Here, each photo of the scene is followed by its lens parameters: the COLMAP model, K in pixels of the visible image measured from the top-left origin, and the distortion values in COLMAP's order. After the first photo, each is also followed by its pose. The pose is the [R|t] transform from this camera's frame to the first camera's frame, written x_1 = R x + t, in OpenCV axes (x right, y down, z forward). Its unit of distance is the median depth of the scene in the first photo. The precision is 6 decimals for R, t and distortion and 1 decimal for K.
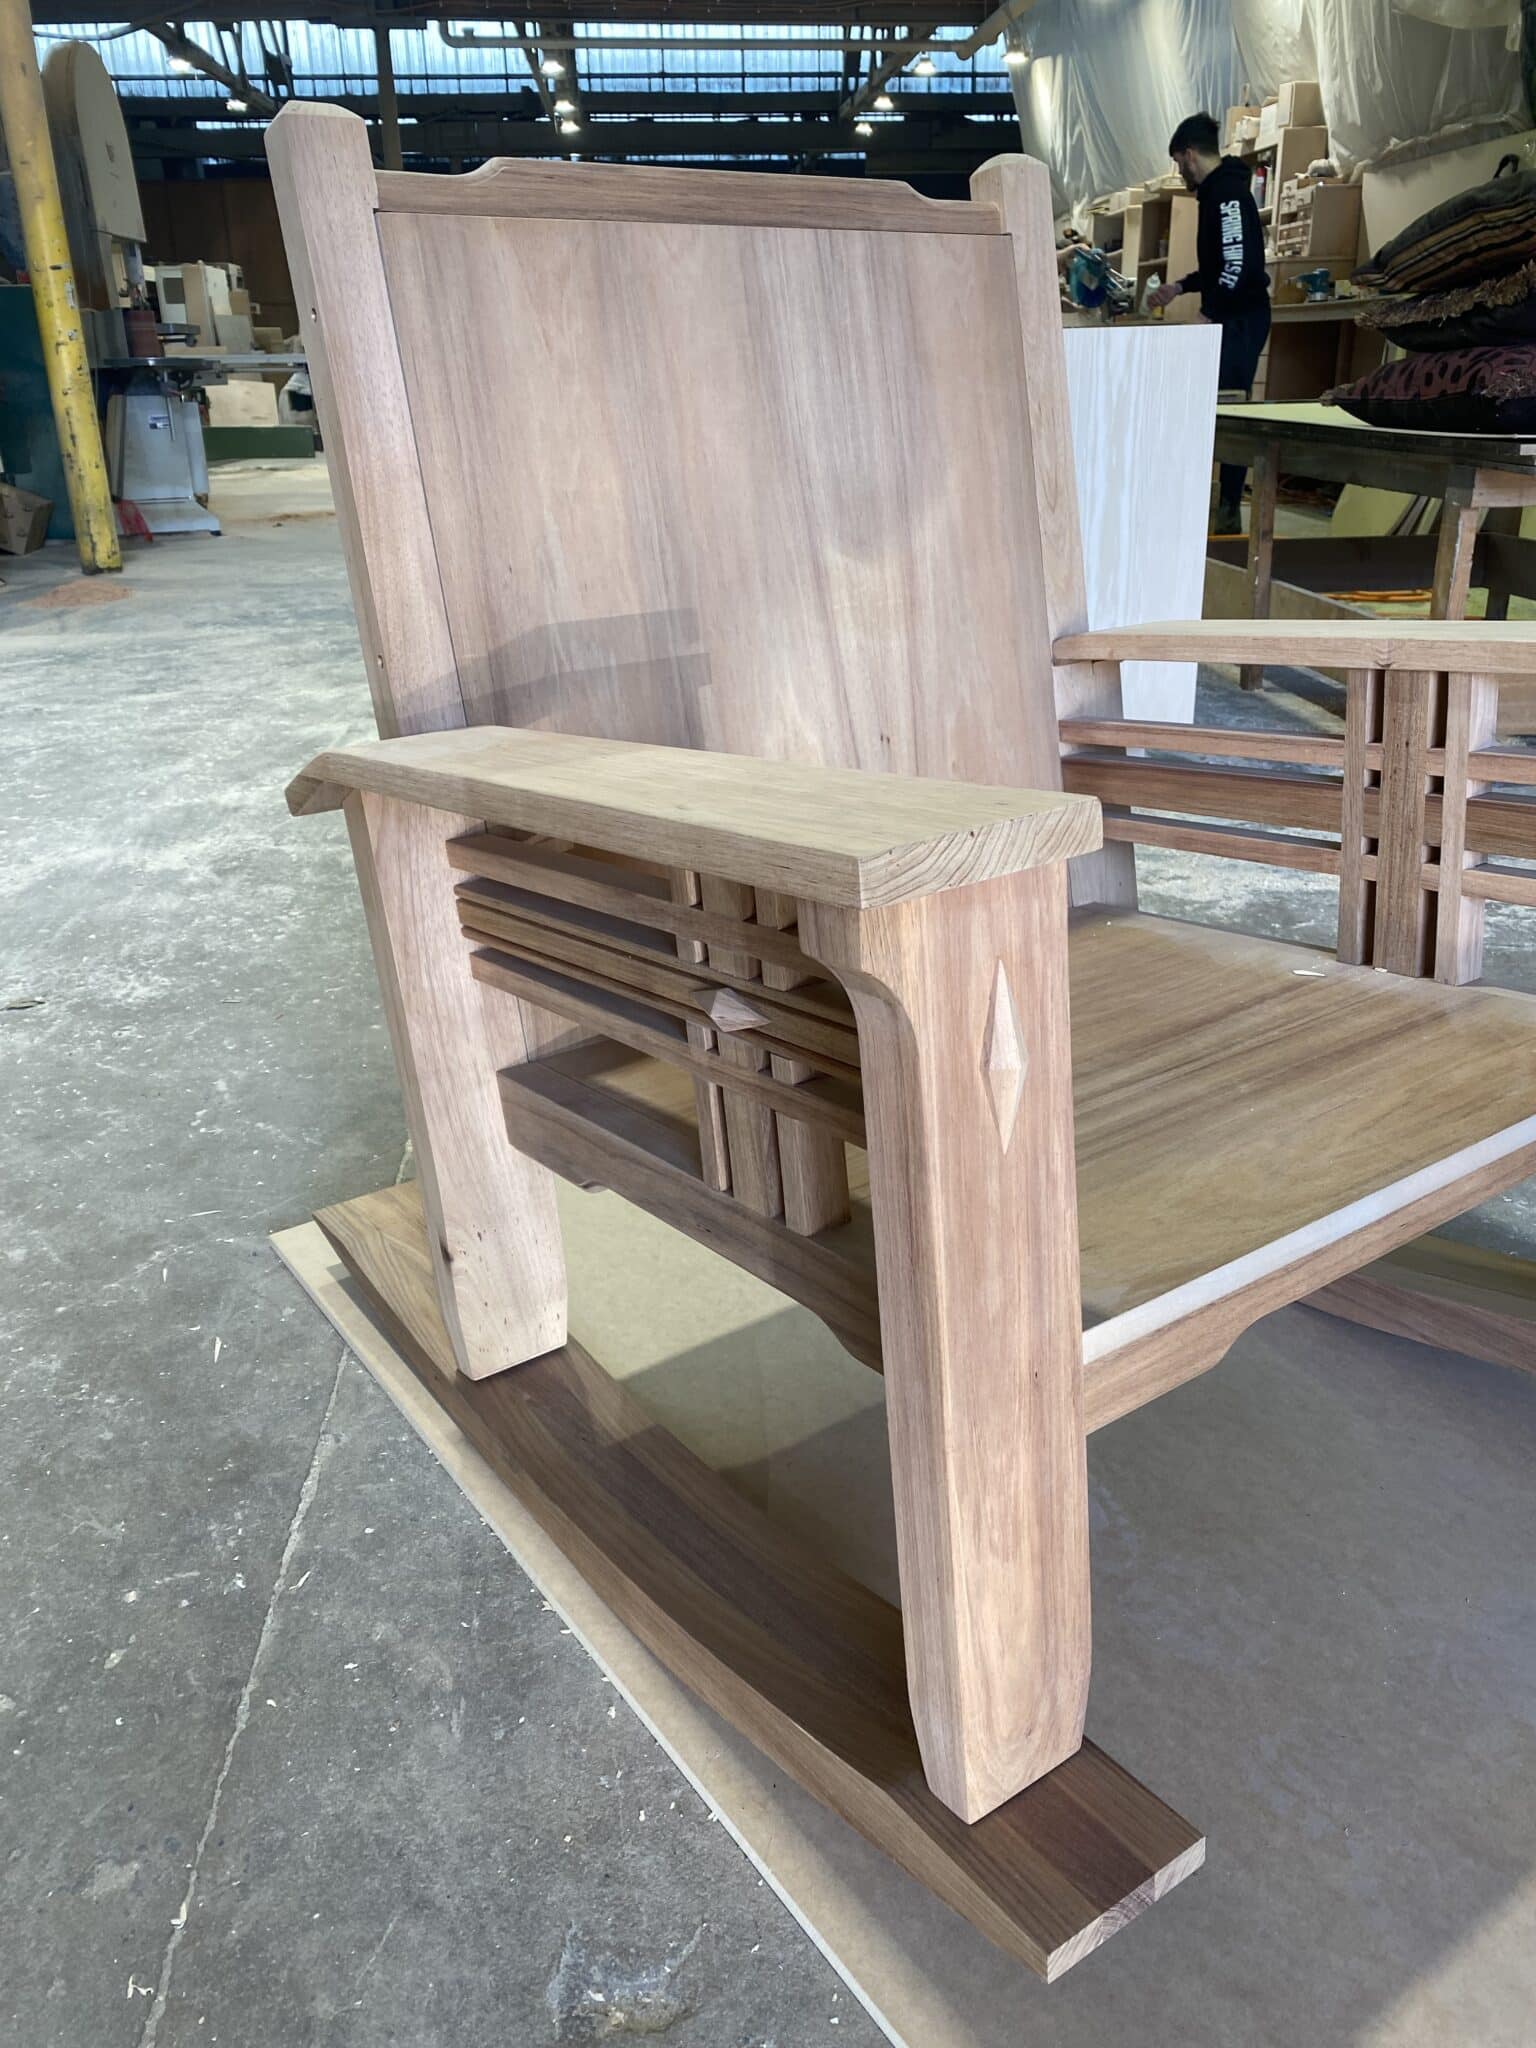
lens RADIAL K [[1558.4, 0, 768.0], [0, 1558.4, 1024.0], [0, 0, 1]] dist [-0.023319, 0.039695]
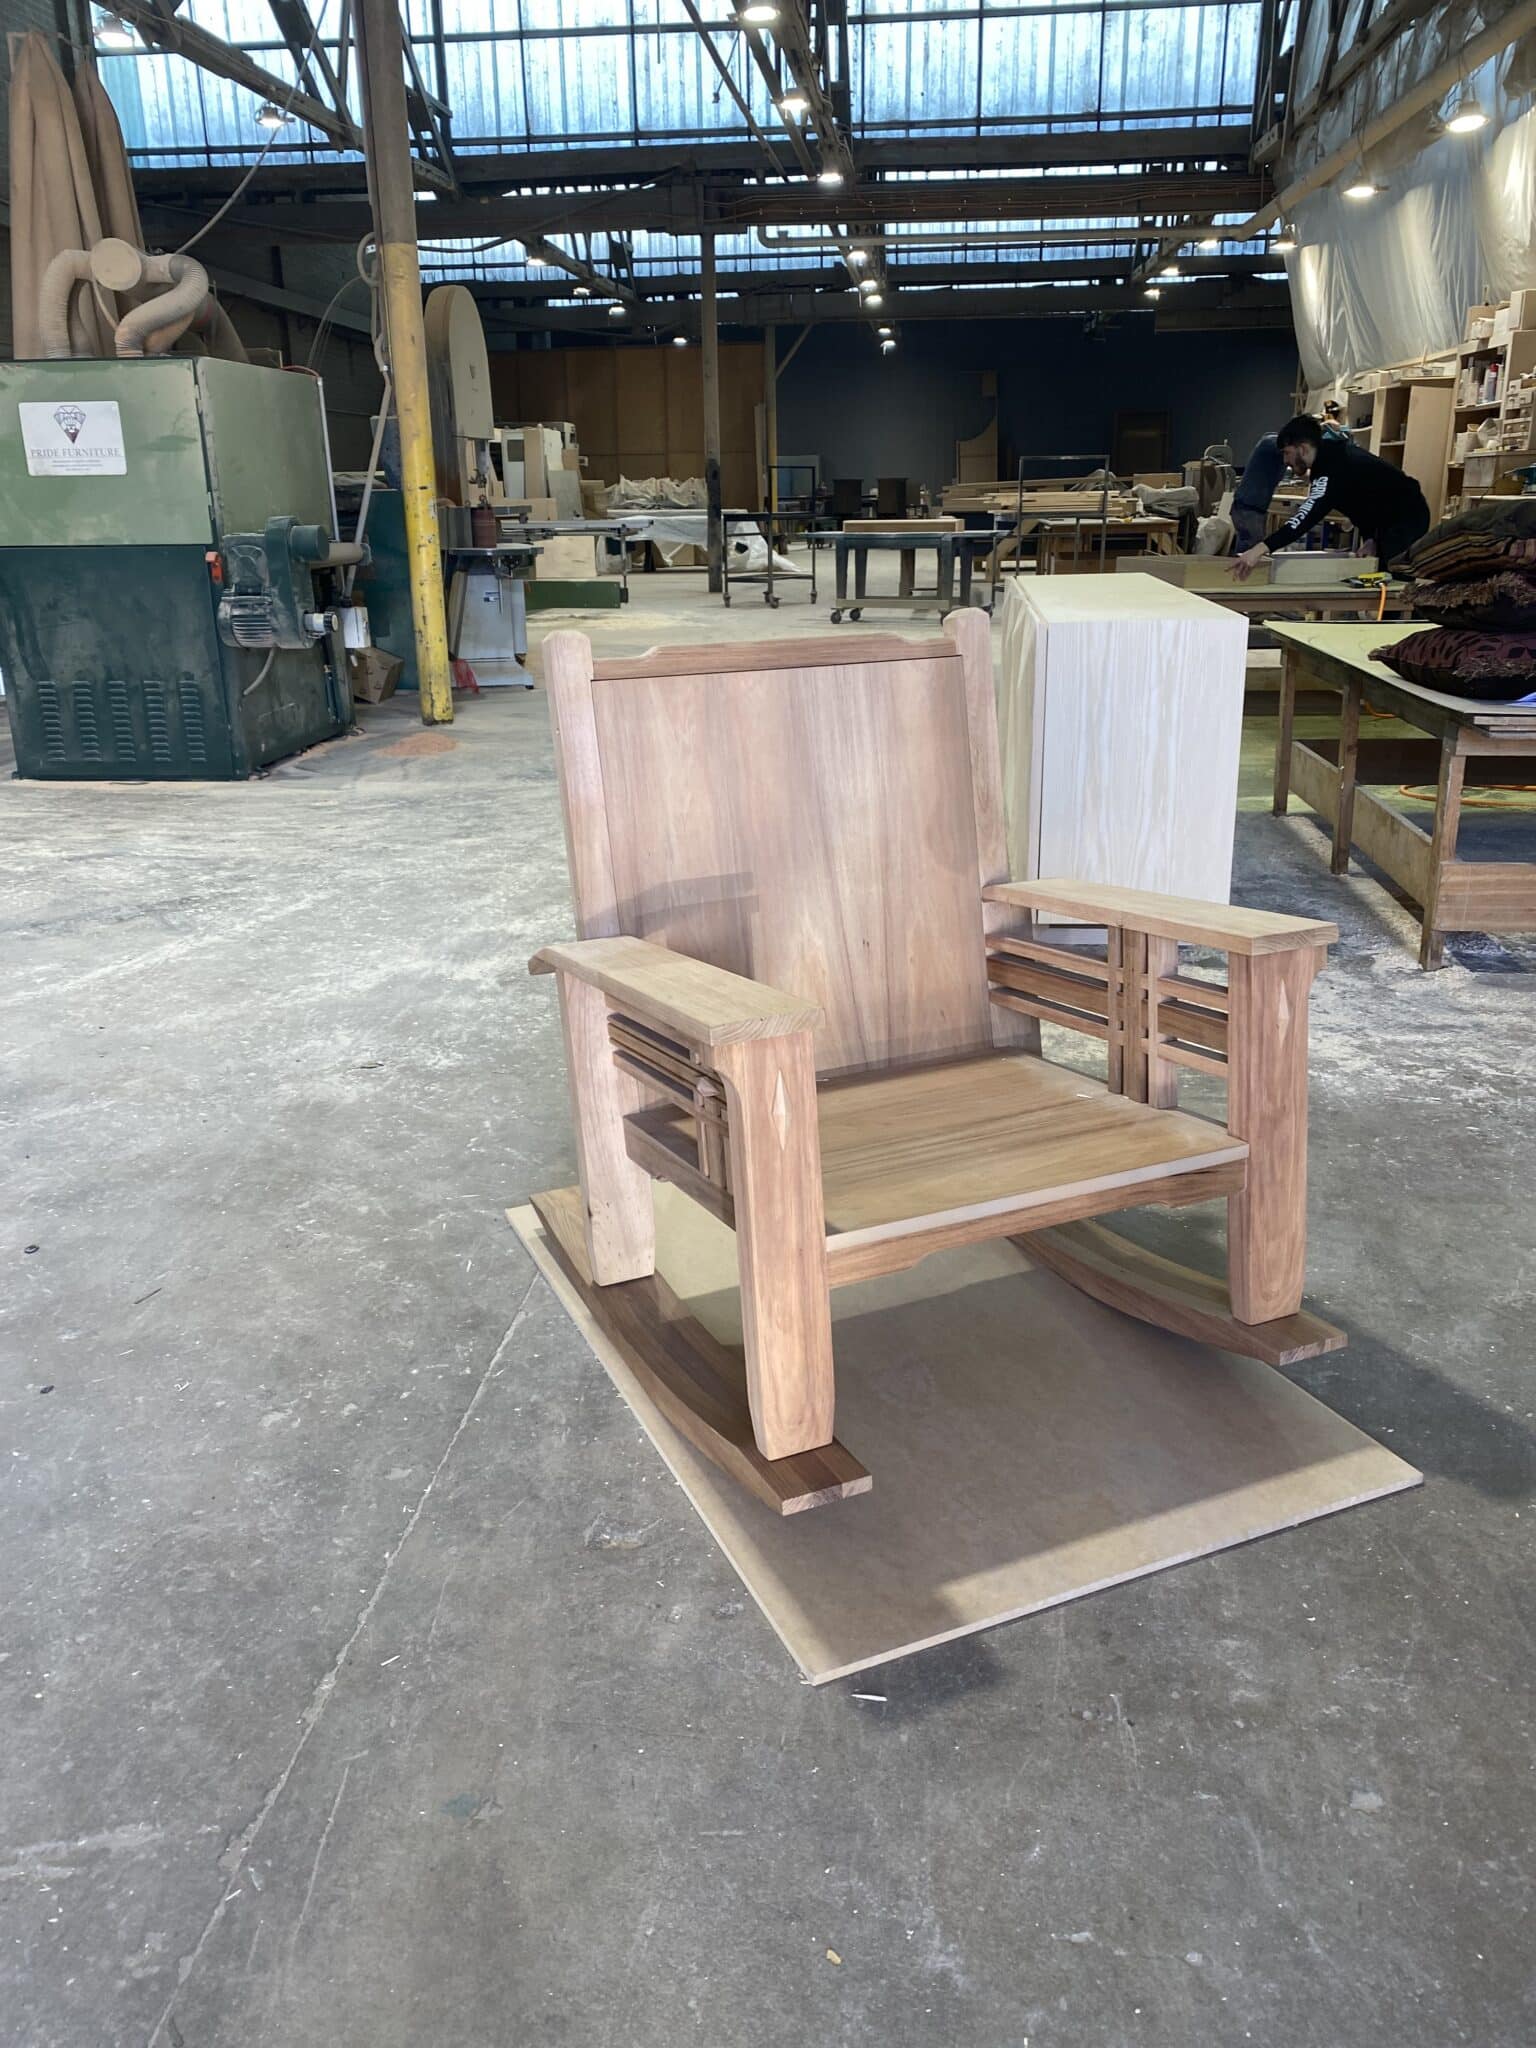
lens RADIAL K [[1728.7, 0, 768.0], [0, 1728.7, 1024.0], [0, 0, 1]] dist [0.092367, -0.156654]
pose [[0.979087, 0.063334, -0.193330, 0.217374], [-0.075899, 0.995411, -0.058285, 0.015525], [0.188751, 0.071739, 0.979401, -0.563910]]
